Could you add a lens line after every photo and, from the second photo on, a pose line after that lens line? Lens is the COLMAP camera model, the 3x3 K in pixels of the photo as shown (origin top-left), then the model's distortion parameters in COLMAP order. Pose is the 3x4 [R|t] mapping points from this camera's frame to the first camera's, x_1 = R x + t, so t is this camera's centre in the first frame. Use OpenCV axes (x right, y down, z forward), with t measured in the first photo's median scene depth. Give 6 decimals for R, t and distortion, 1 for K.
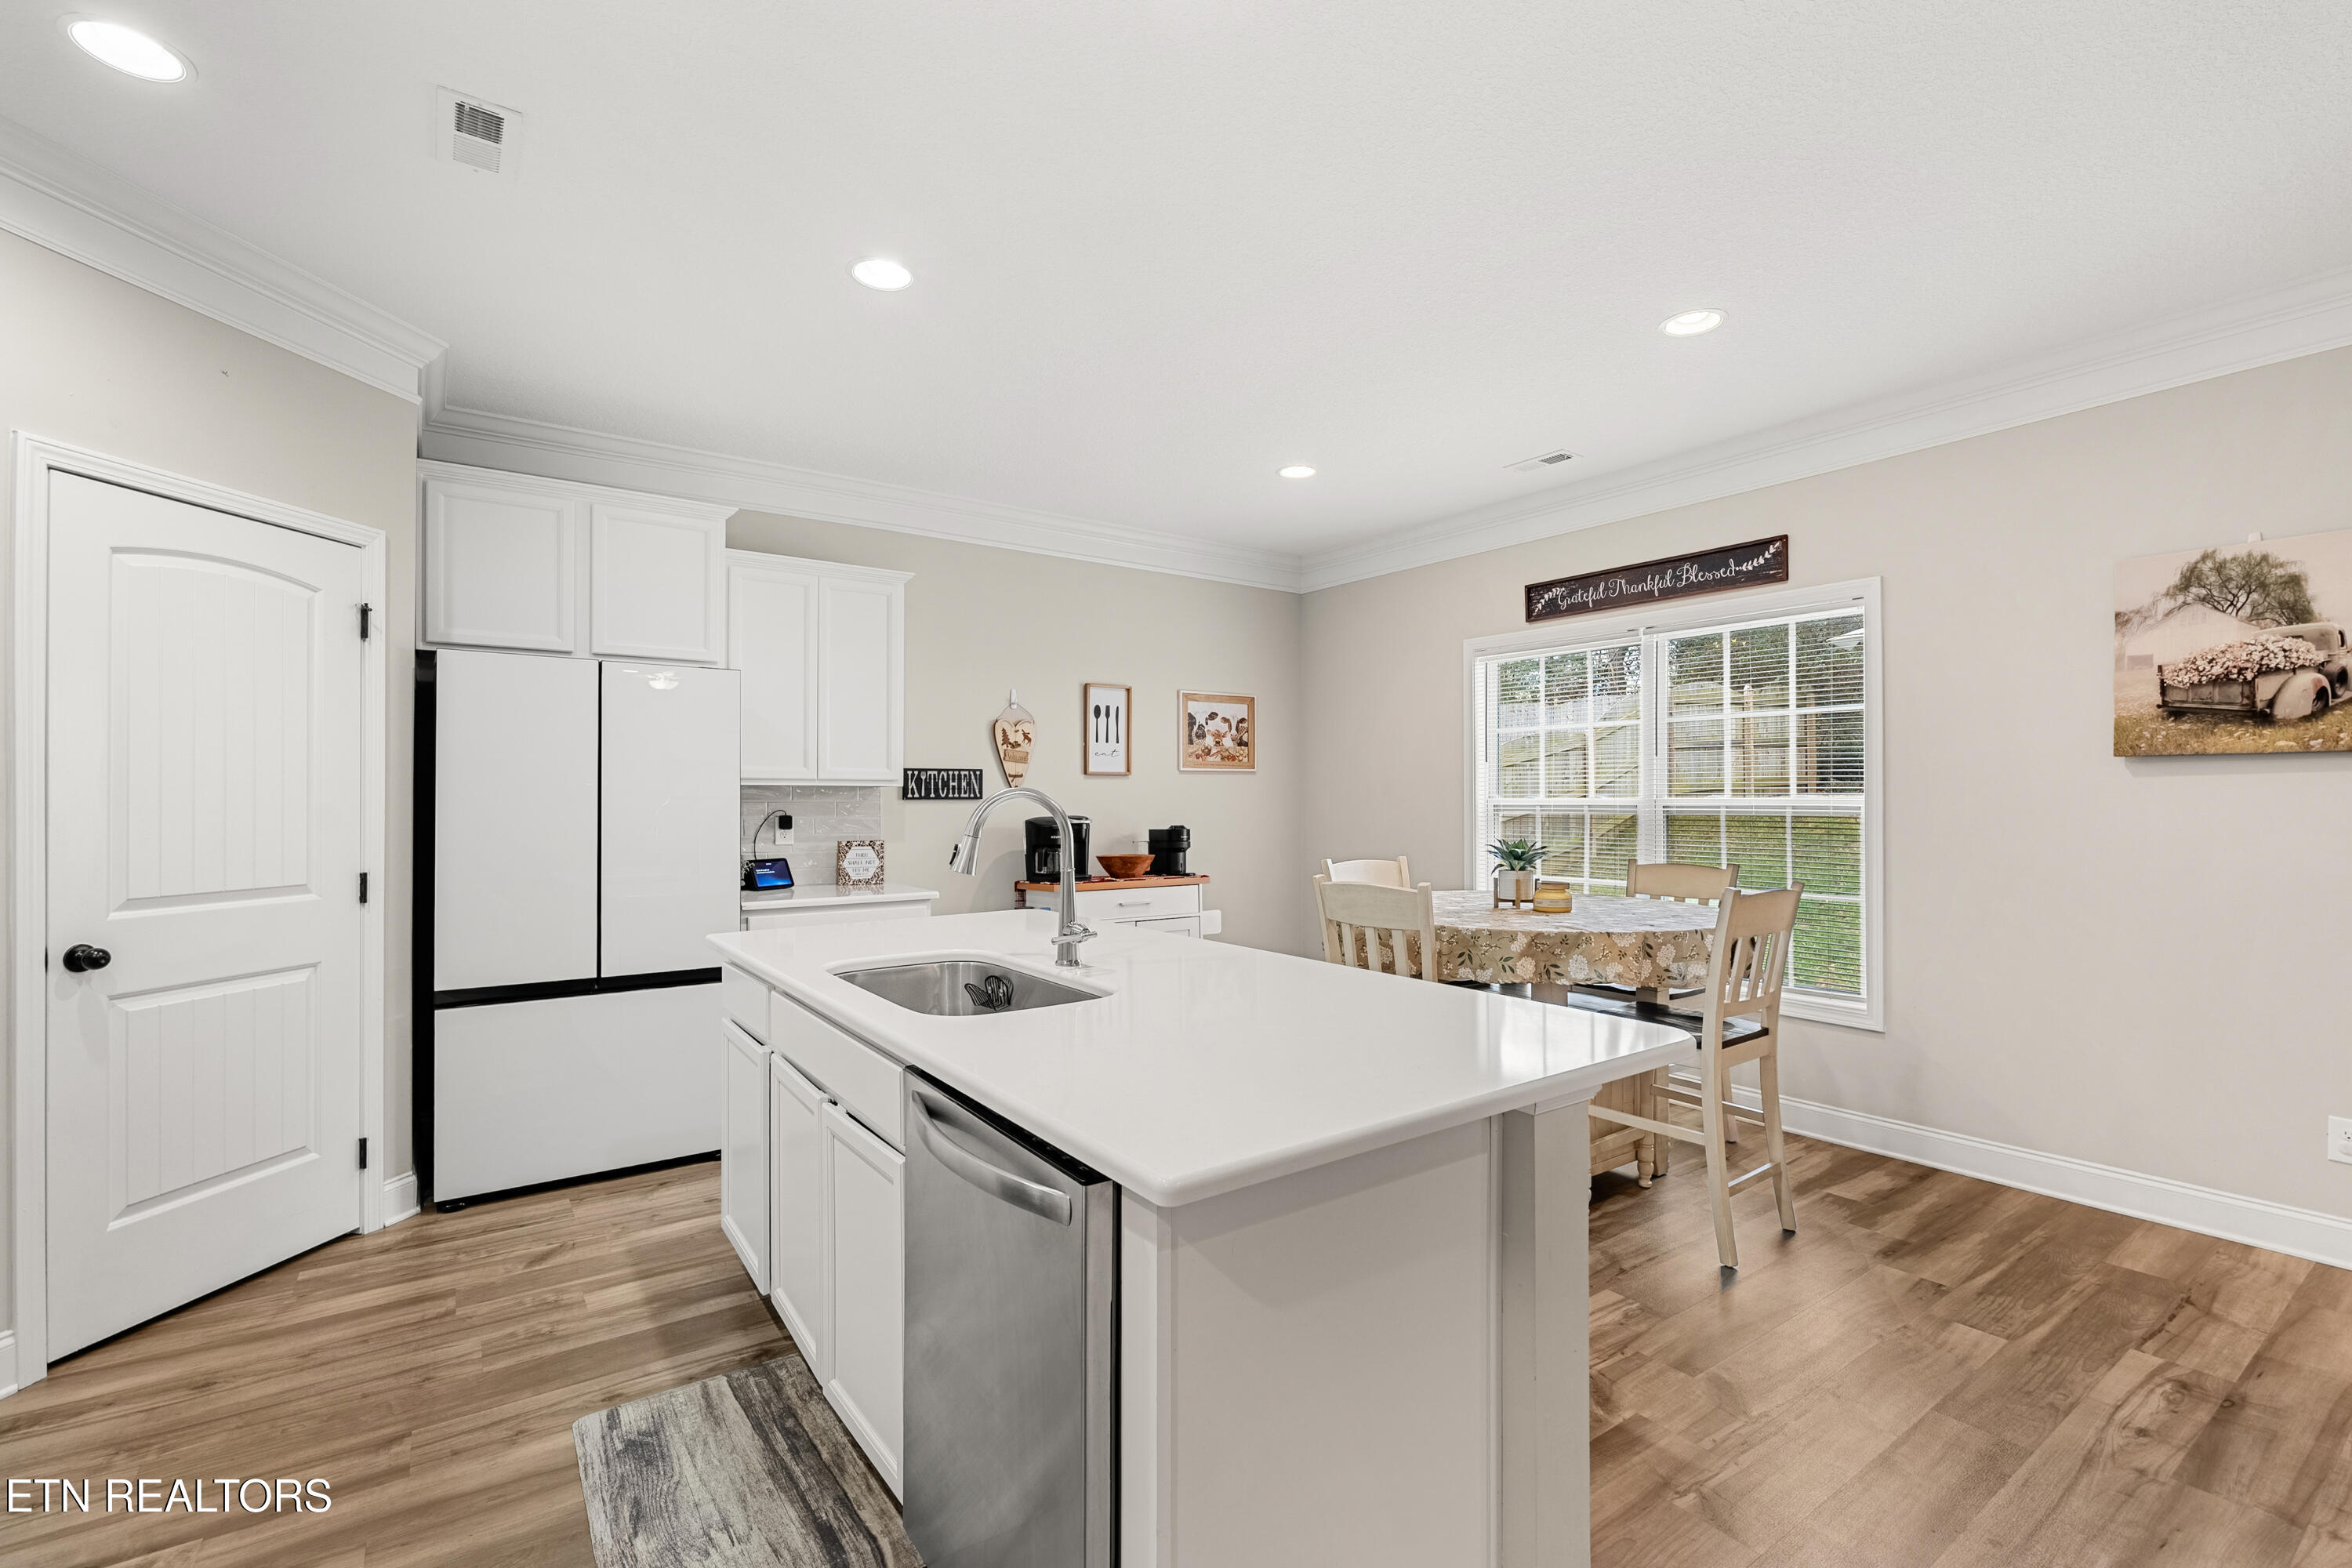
lens RADIAL K [[1037.6, 0, 1169.2], [0, 1037.6, 790.0], [0, 0, 1]] dist [-0.002394, 0.000174]
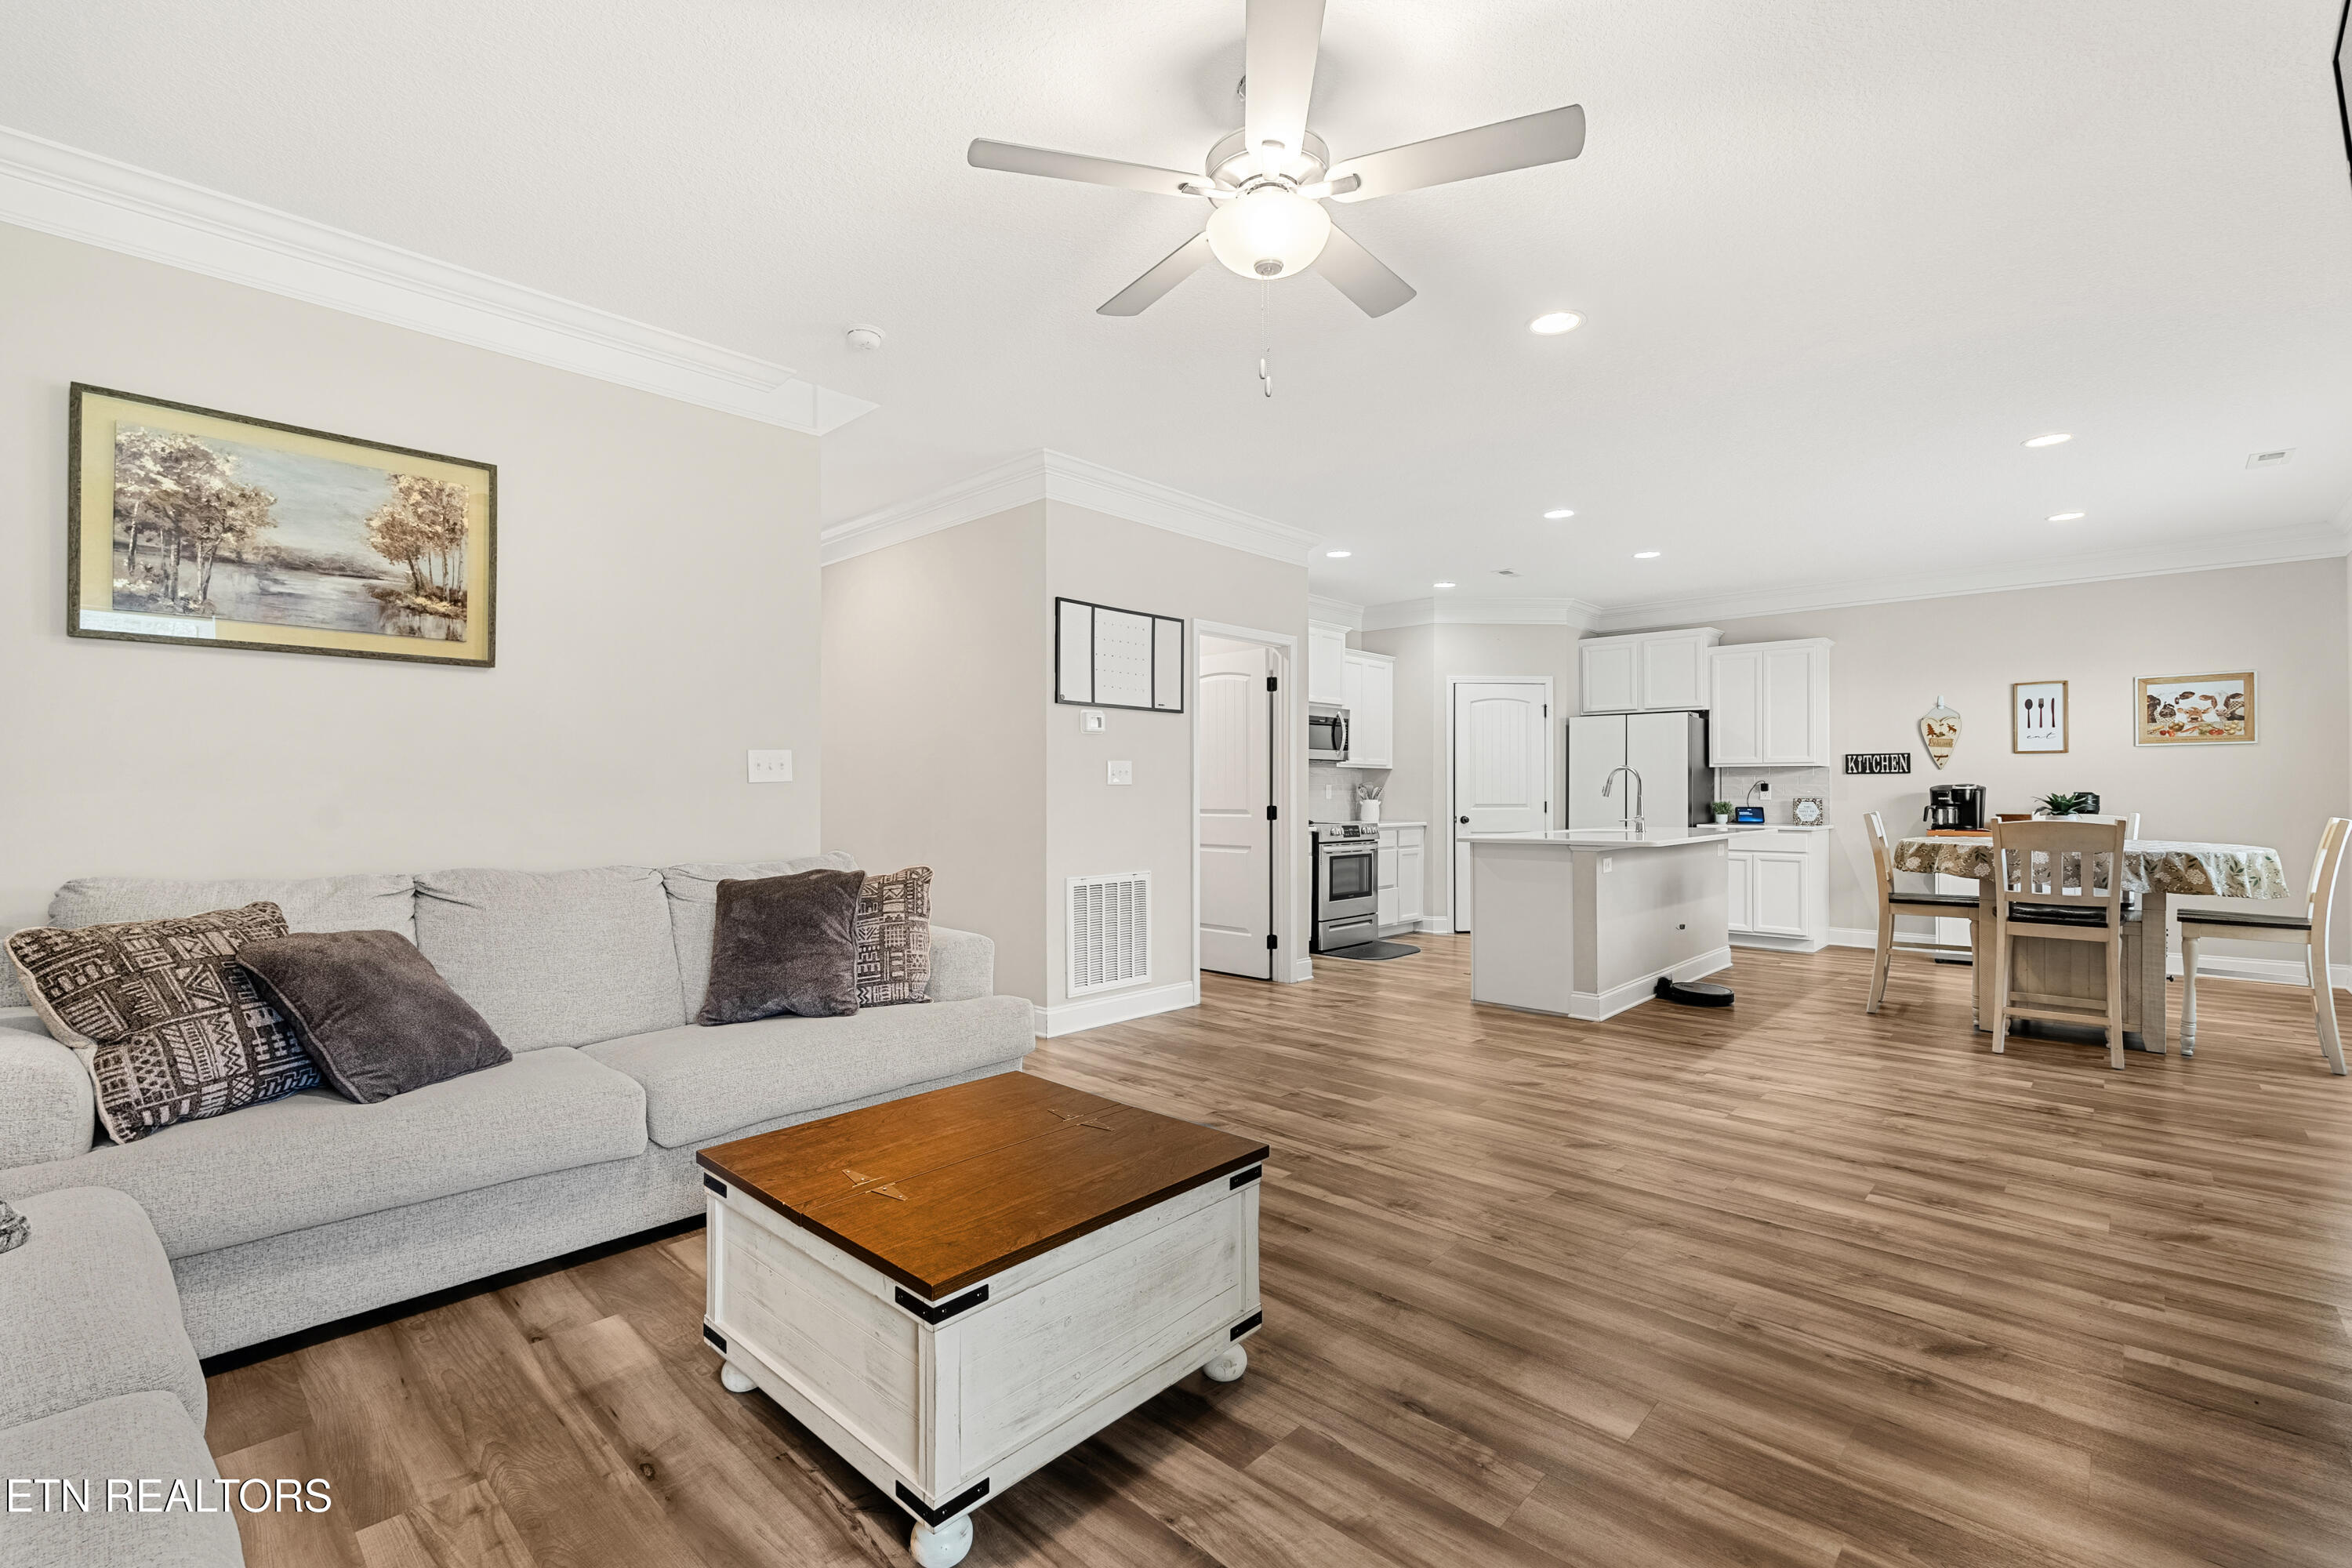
lens RADIAL K [[1023.8, 0, 1176.0], [0, 1023.8, 784.0], [0, 0, 1]] dist [-0.003371, -0.000275]
pose [[0.203472, -0.005965, -0.979063, 1.141630], [0.007728, 0.999960, -0.004486, 0.025274], [0.979050, -0.006653, 0.203510, -0.352794]]
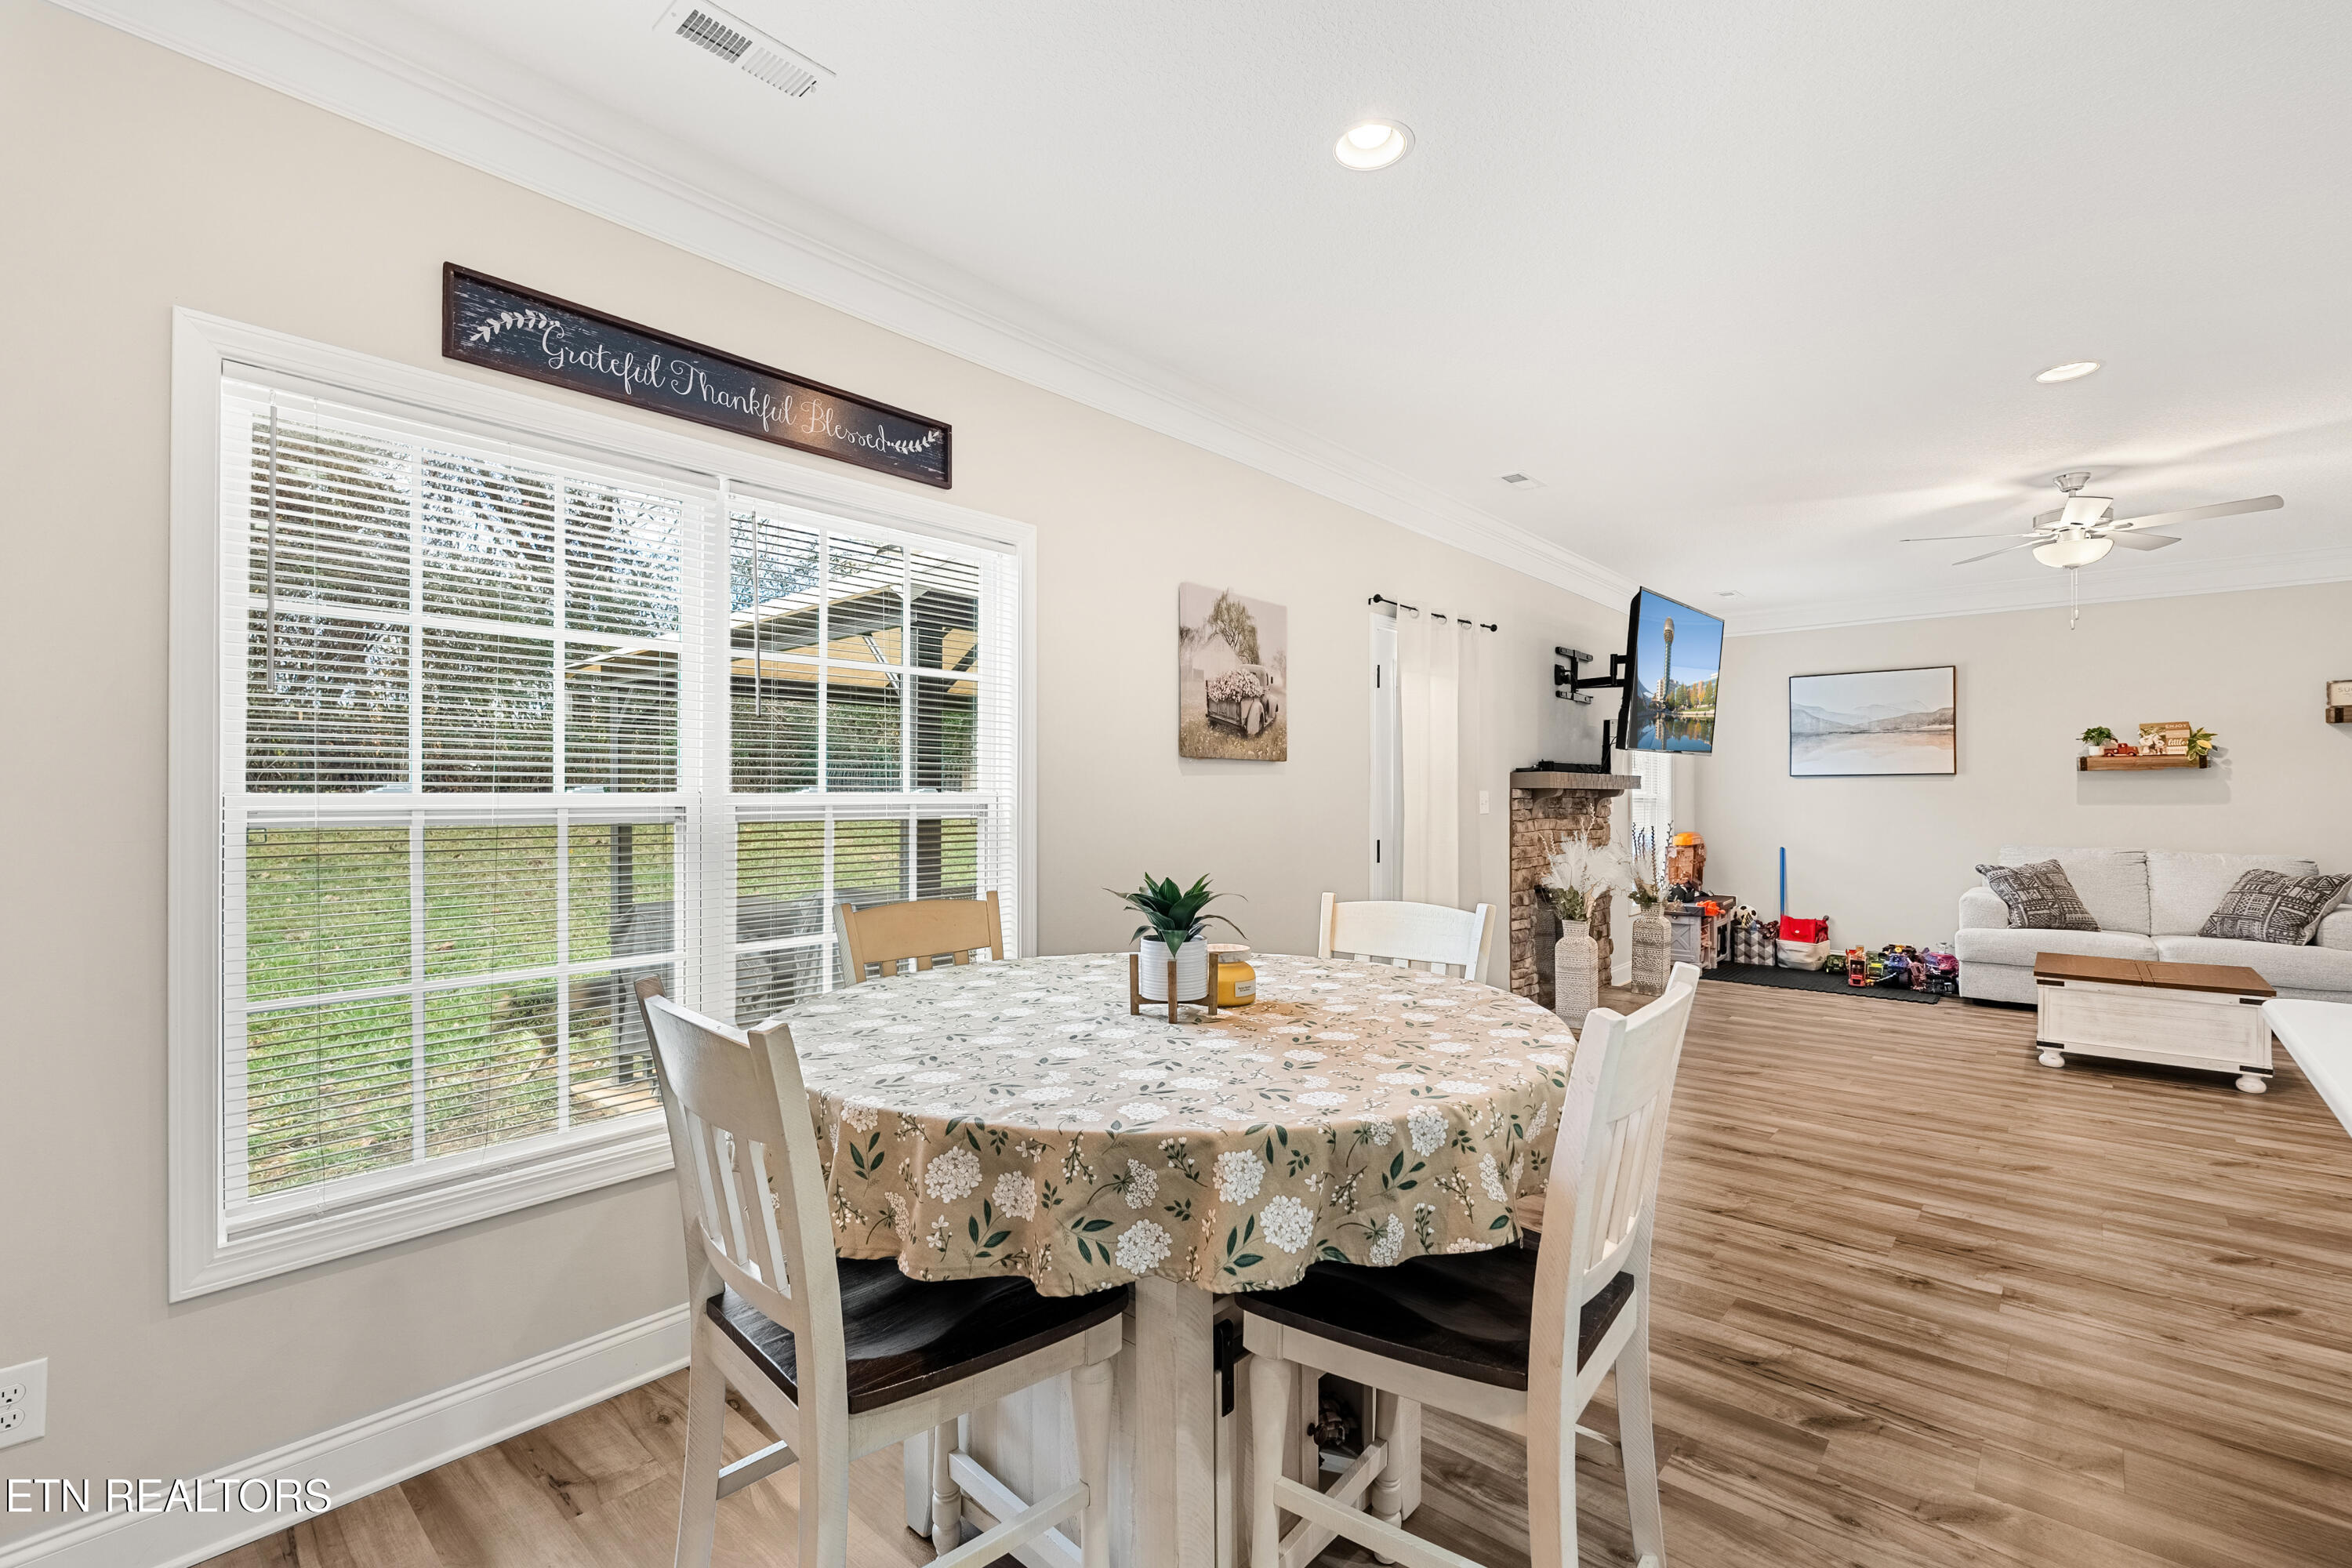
lens RADIAL K [[1028.5, 0, 1170.6], [0, 1028.5, 796.5], [0, 0, 1]] dist [-0.002577, -0.000043]
pose [[-0.227094, -0.002098, 0.973871, -0.115111], [-0.008113, 0.999967, 0.000263, 0.007307], [-0.973839, -0.007842, -0.227104, 0.886187]]
